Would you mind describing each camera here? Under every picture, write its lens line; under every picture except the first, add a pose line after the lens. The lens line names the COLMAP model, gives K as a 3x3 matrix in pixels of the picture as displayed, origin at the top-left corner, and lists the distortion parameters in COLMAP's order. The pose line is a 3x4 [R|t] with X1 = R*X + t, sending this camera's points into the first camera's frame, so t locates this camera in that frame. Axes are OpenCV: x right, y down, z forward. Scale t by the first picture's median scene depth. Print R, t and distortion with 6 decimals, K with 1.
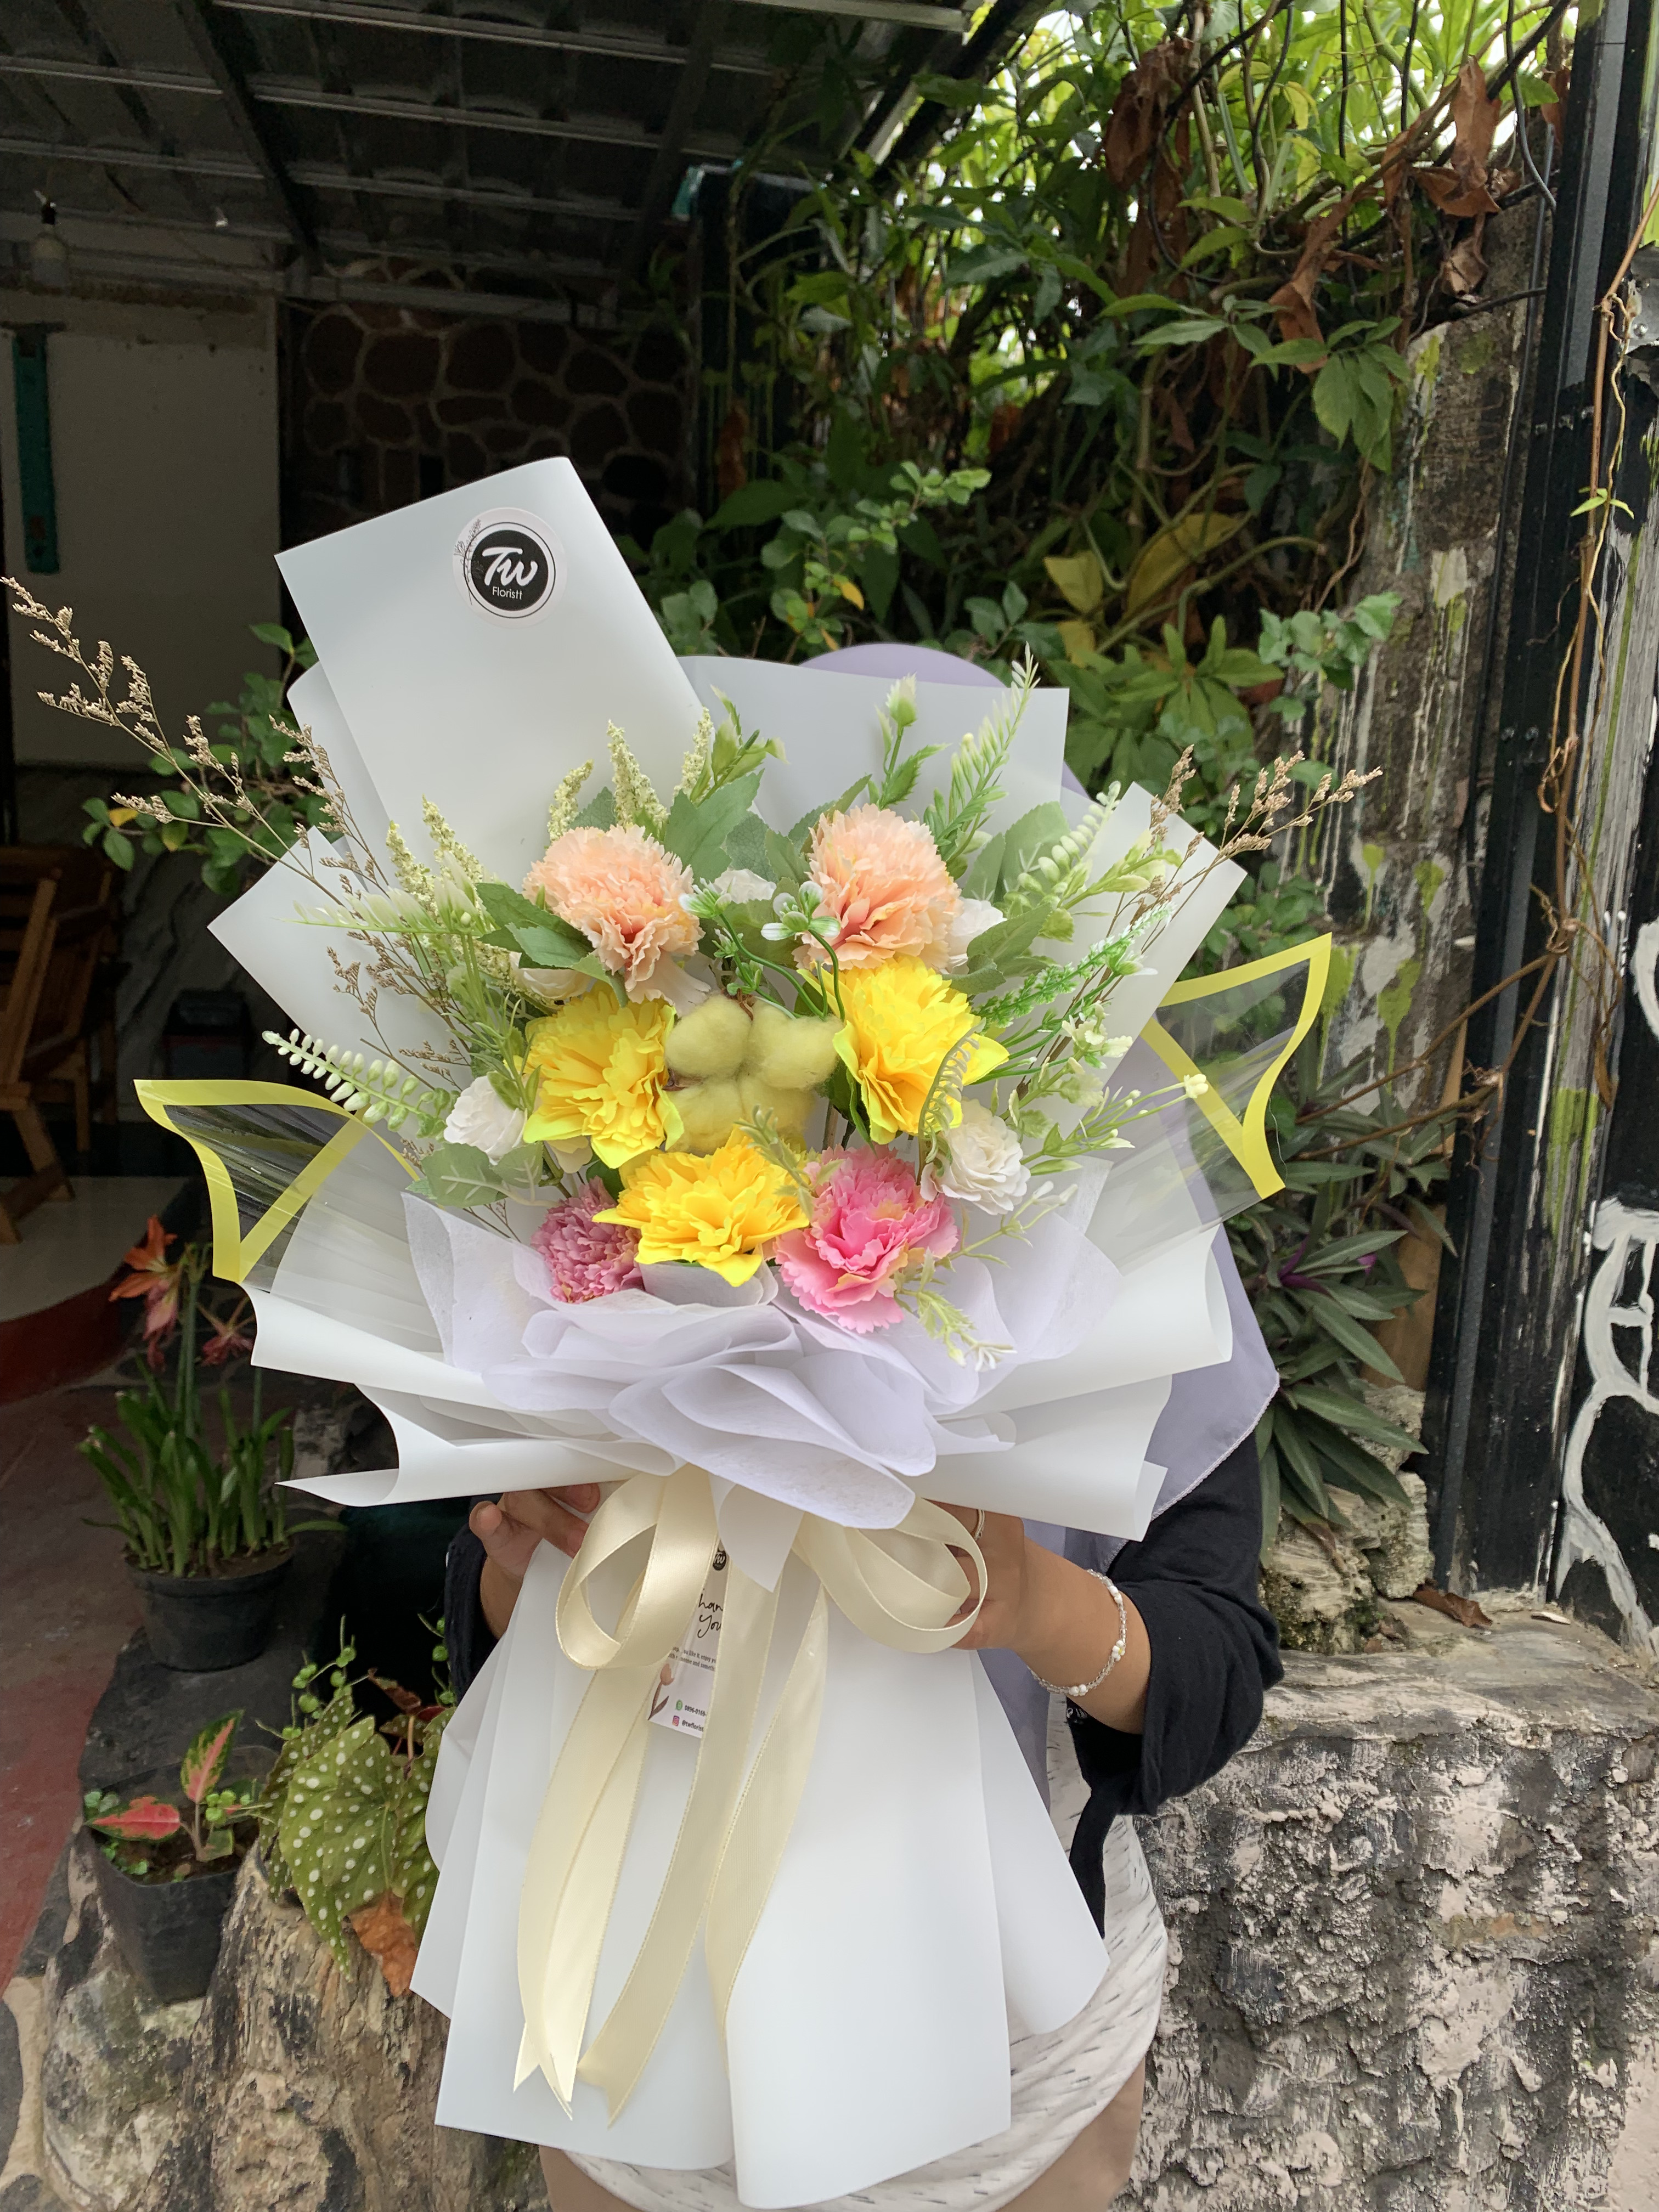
lens RADIAL K [[1683.2, 0, 830.2], [0, 1683.2, 1127.8], [0, 0, 1]] dist [0.021246, -0.007740]
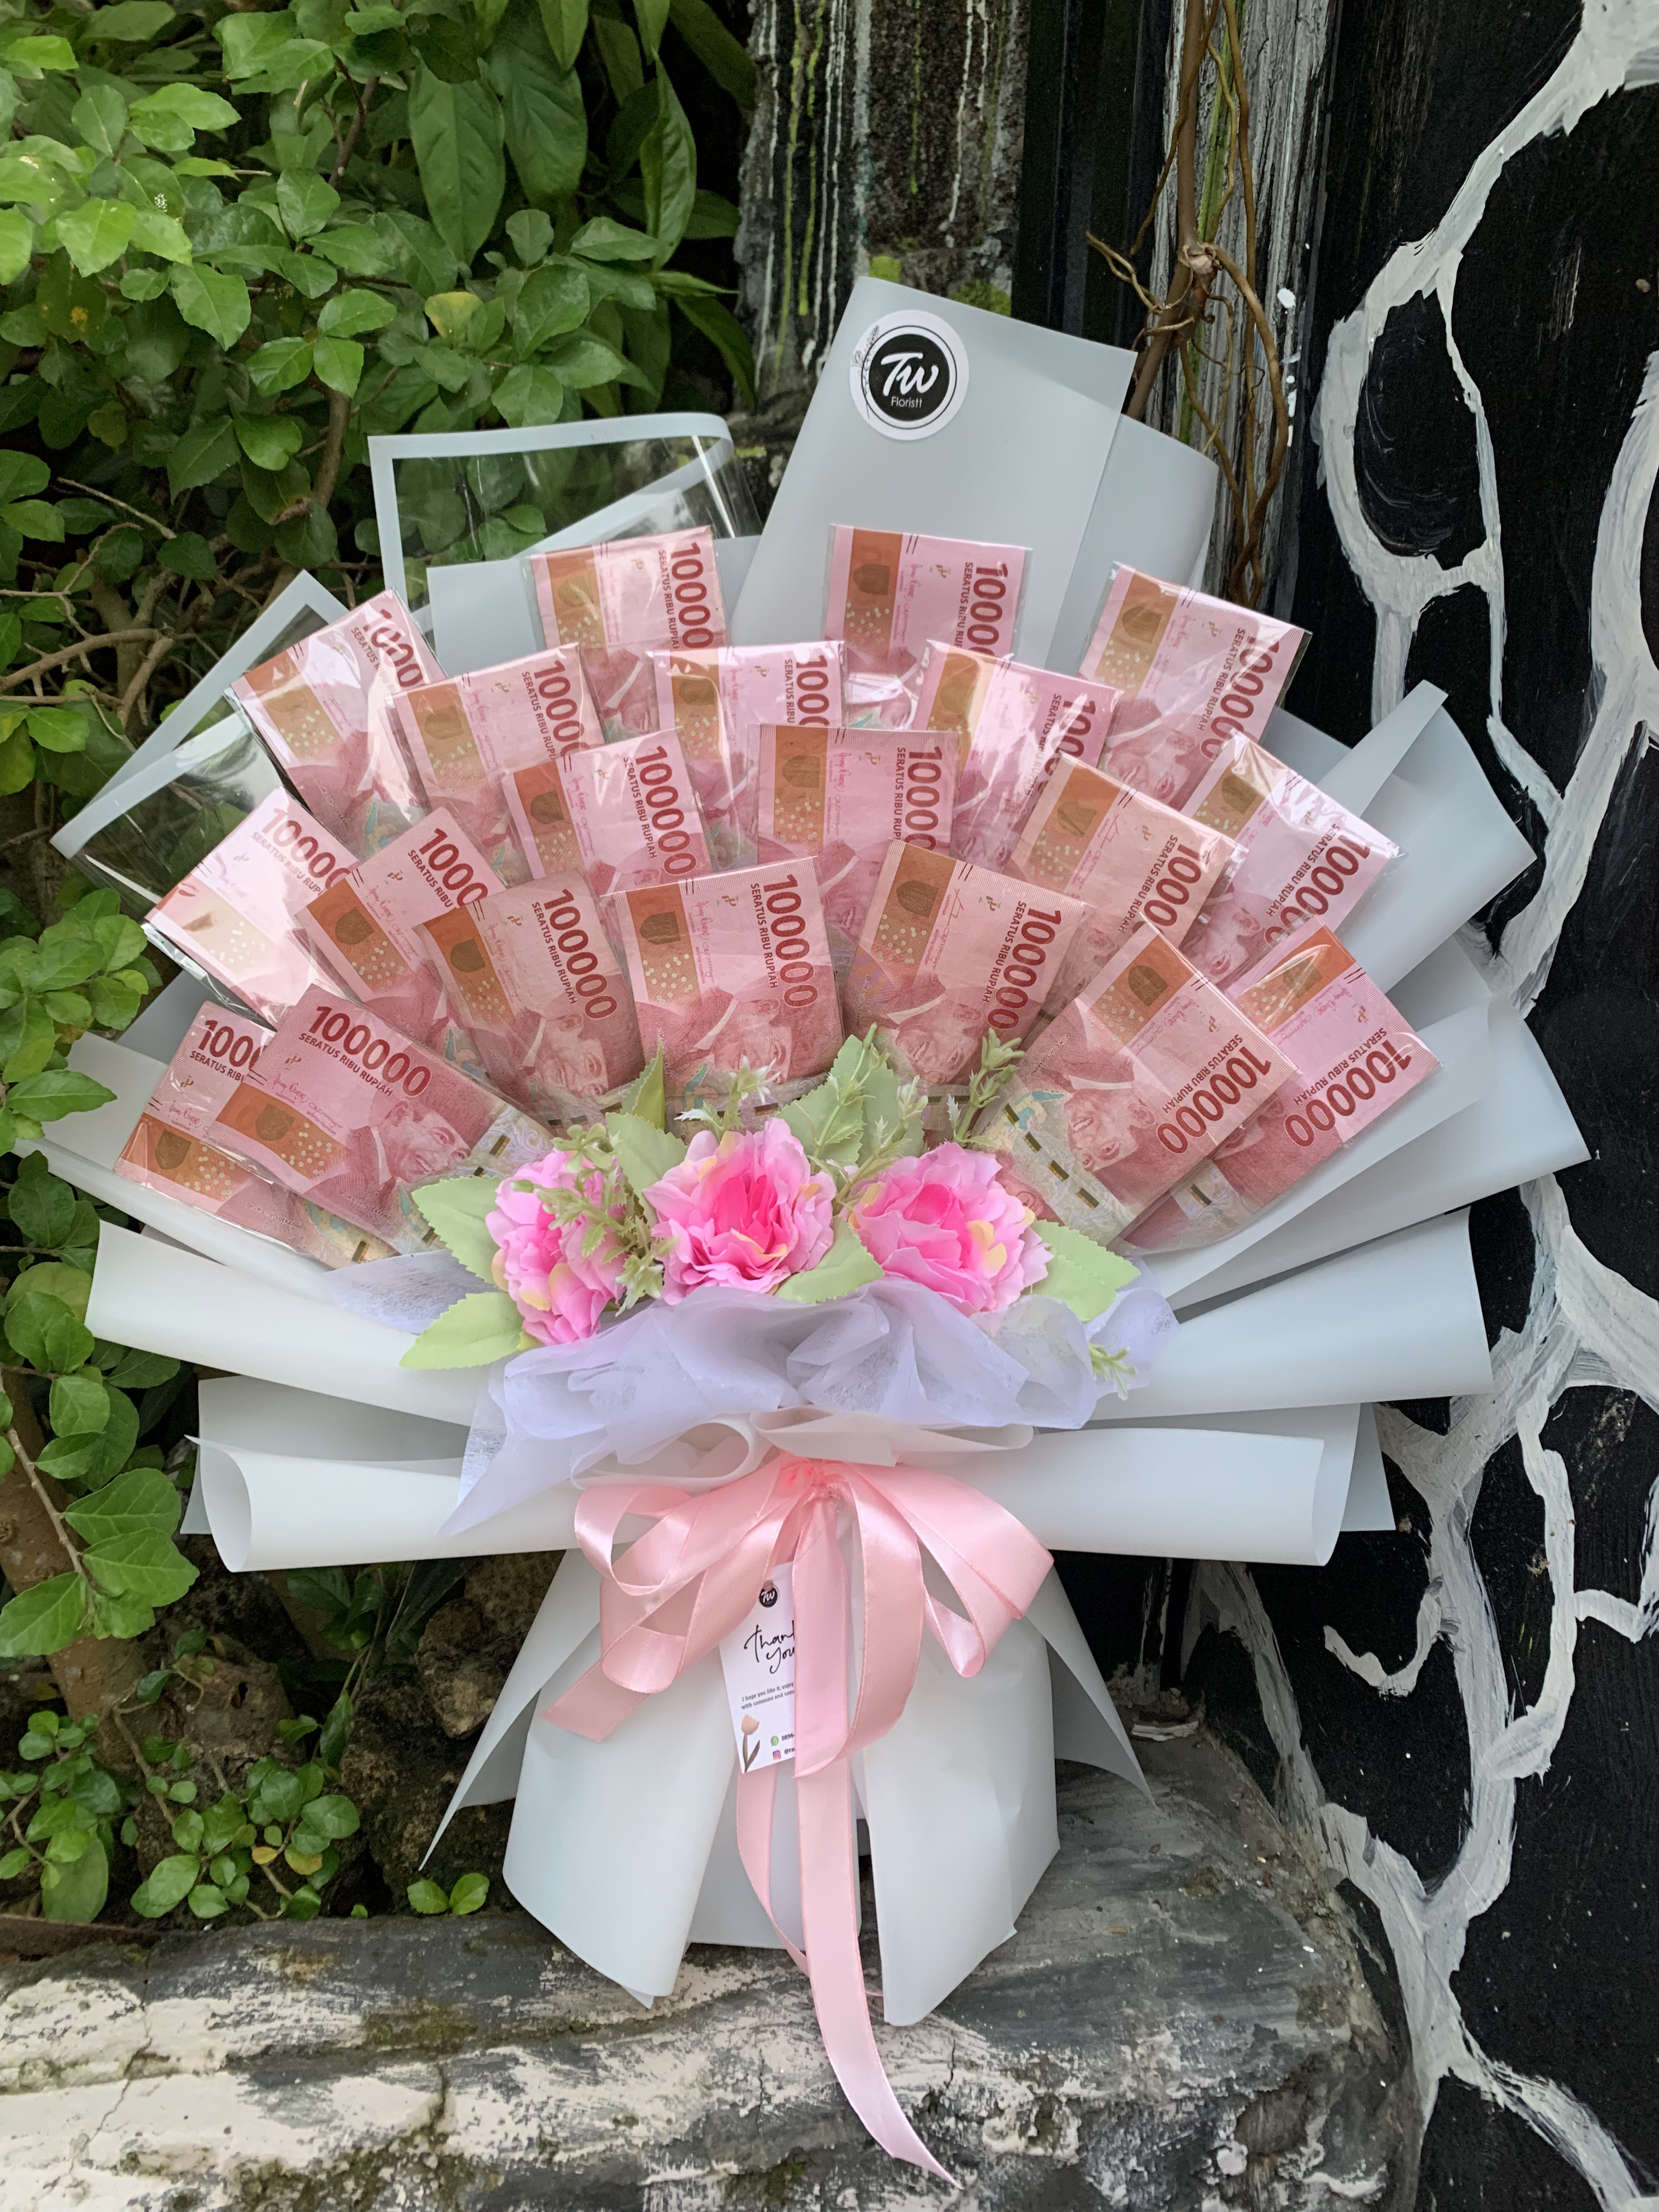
lens RADIAL K [[1700.8, 0, 818.1], [0, 1700.8, 1084.7], [0, 0, 1]] dist [0.005390, -0.001041]
pose [[0.997036, -0.043311, 0.063586, 0.324794], [0.033220, 0.987830, 0.151948, 0.004869], [-0.069394, -0.149385, 0.986341, 0.565947]]
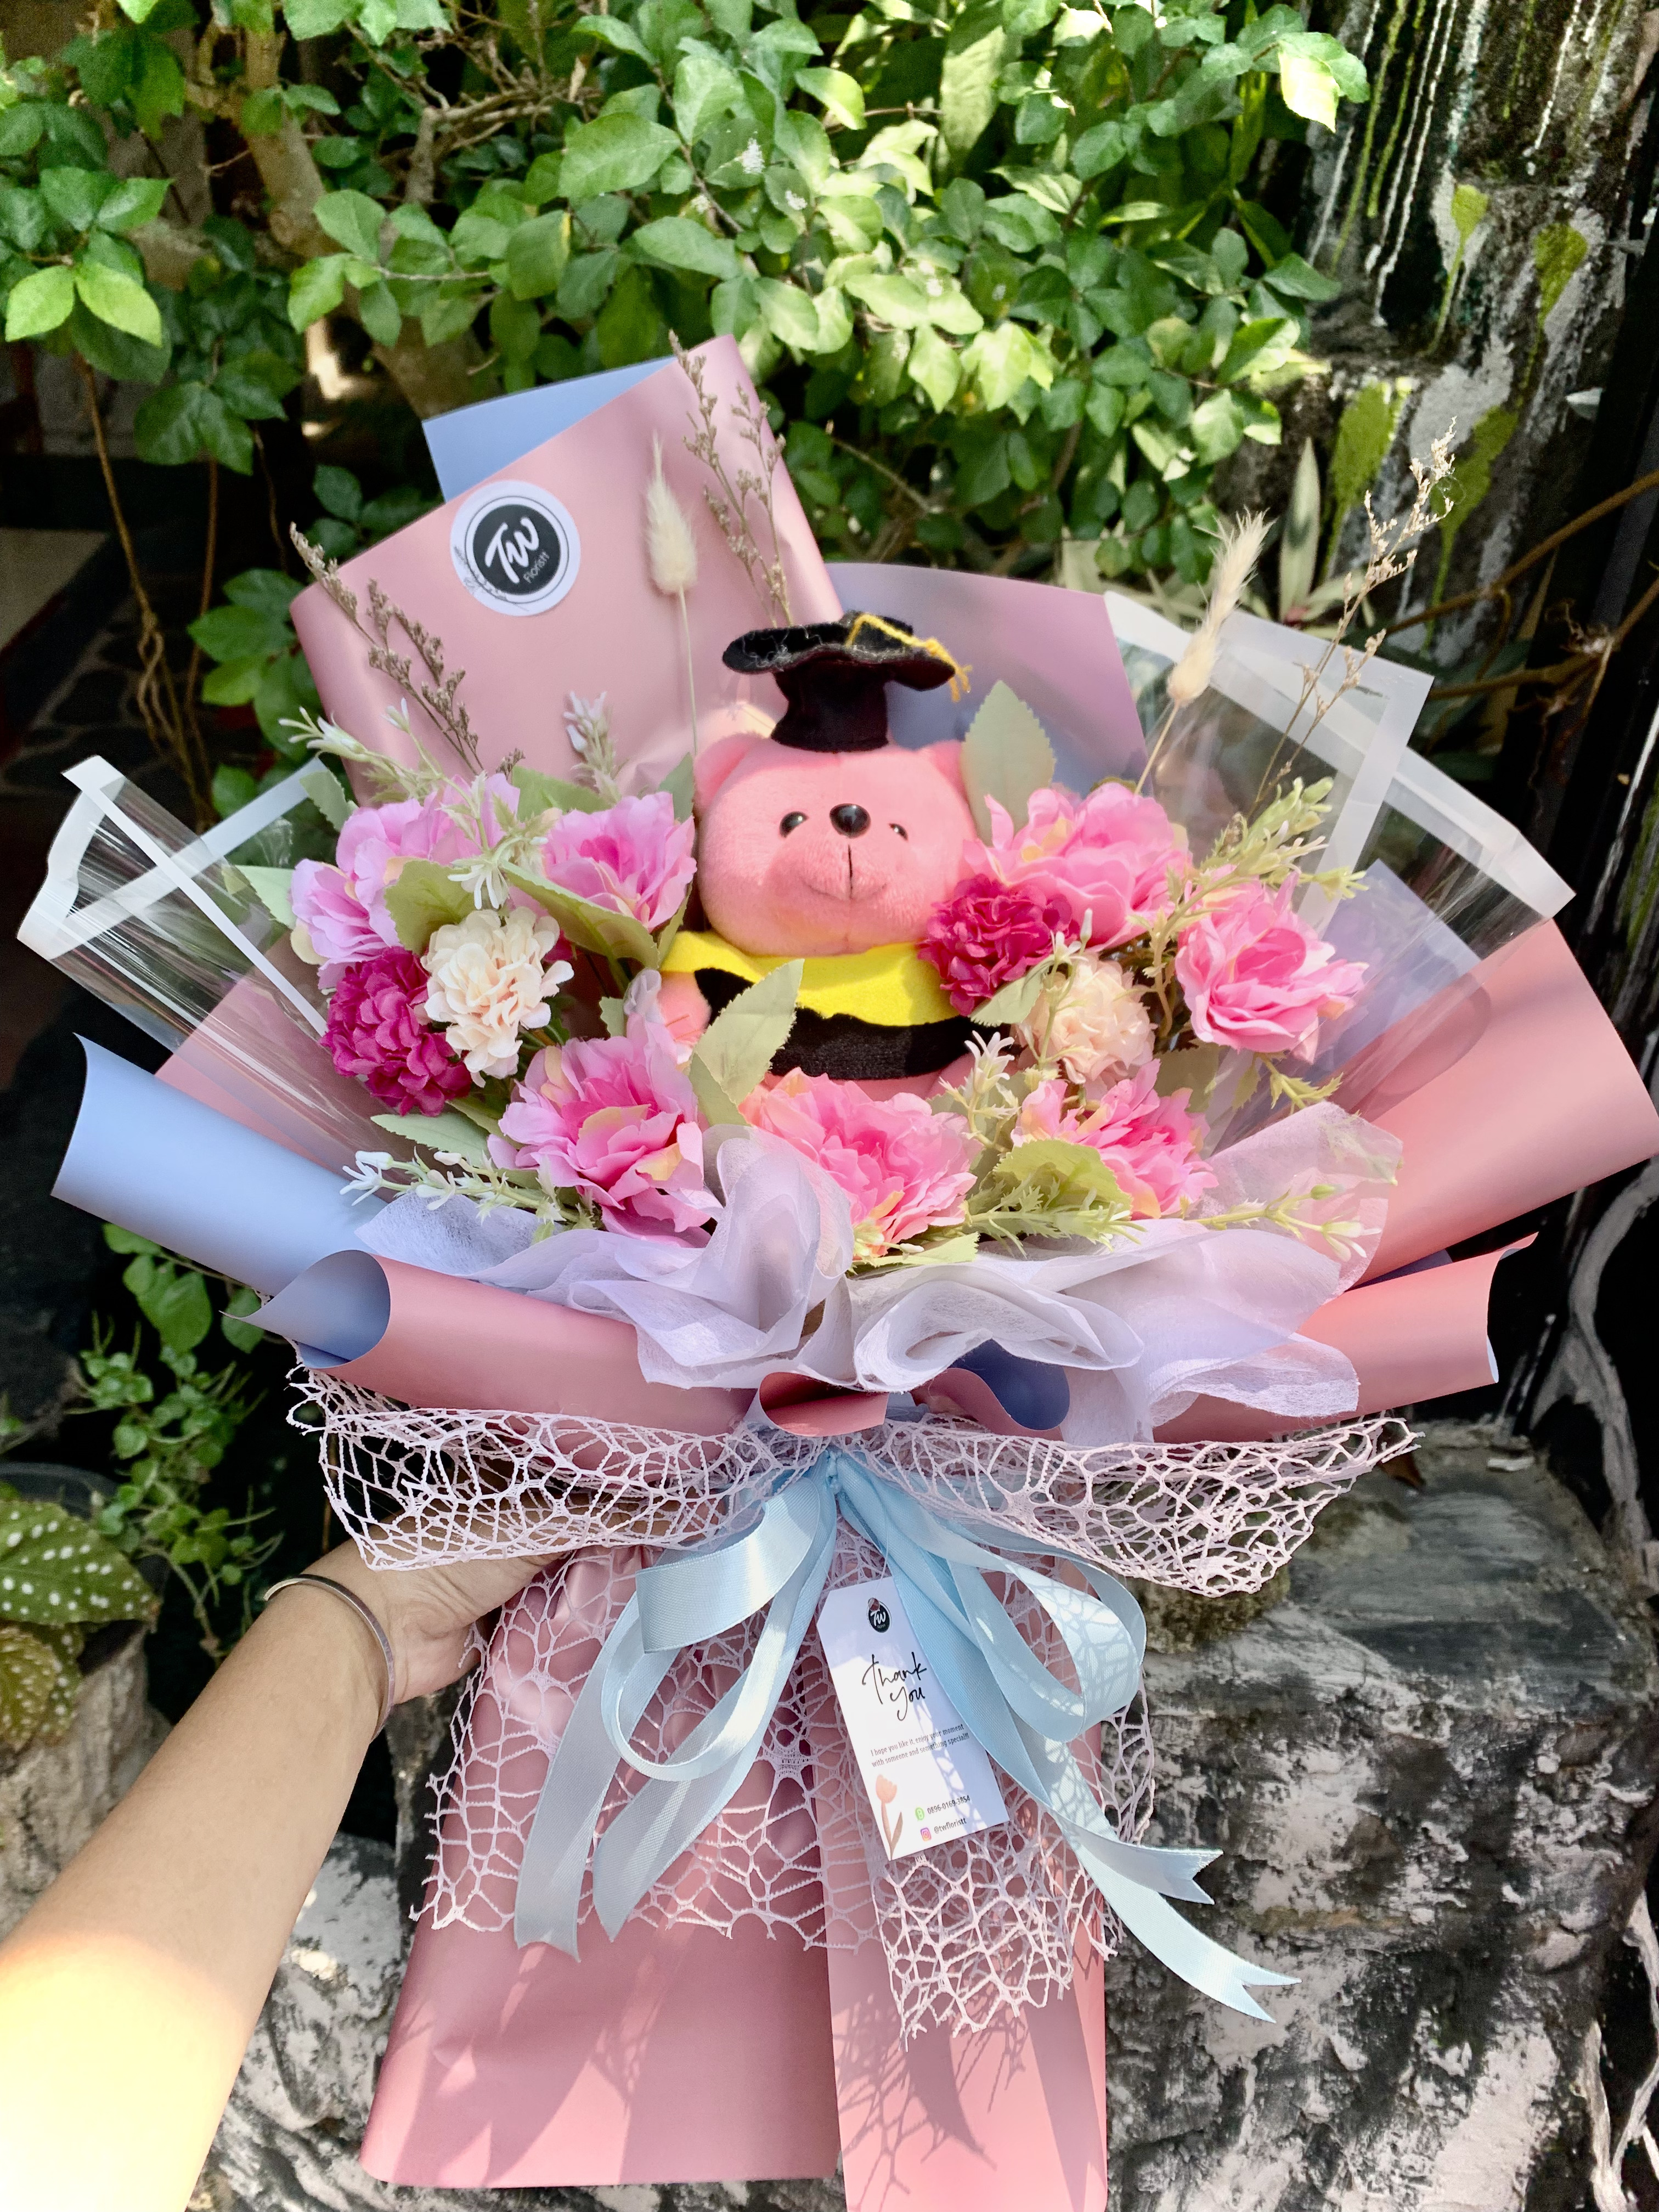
lens RADIAL K [[1711.1, 0, 821.7], [0, 1711.1, 1104.3], [0, 0, 1]] dist [0.003538, 0.001720]
pose [[0.996860, 0.060245, -0.051389, 0.190894], [-0.038001, 0.933322, 0.357024, -0.096951], [0.069471, -0.353950, 0.932681, 0.422856]]
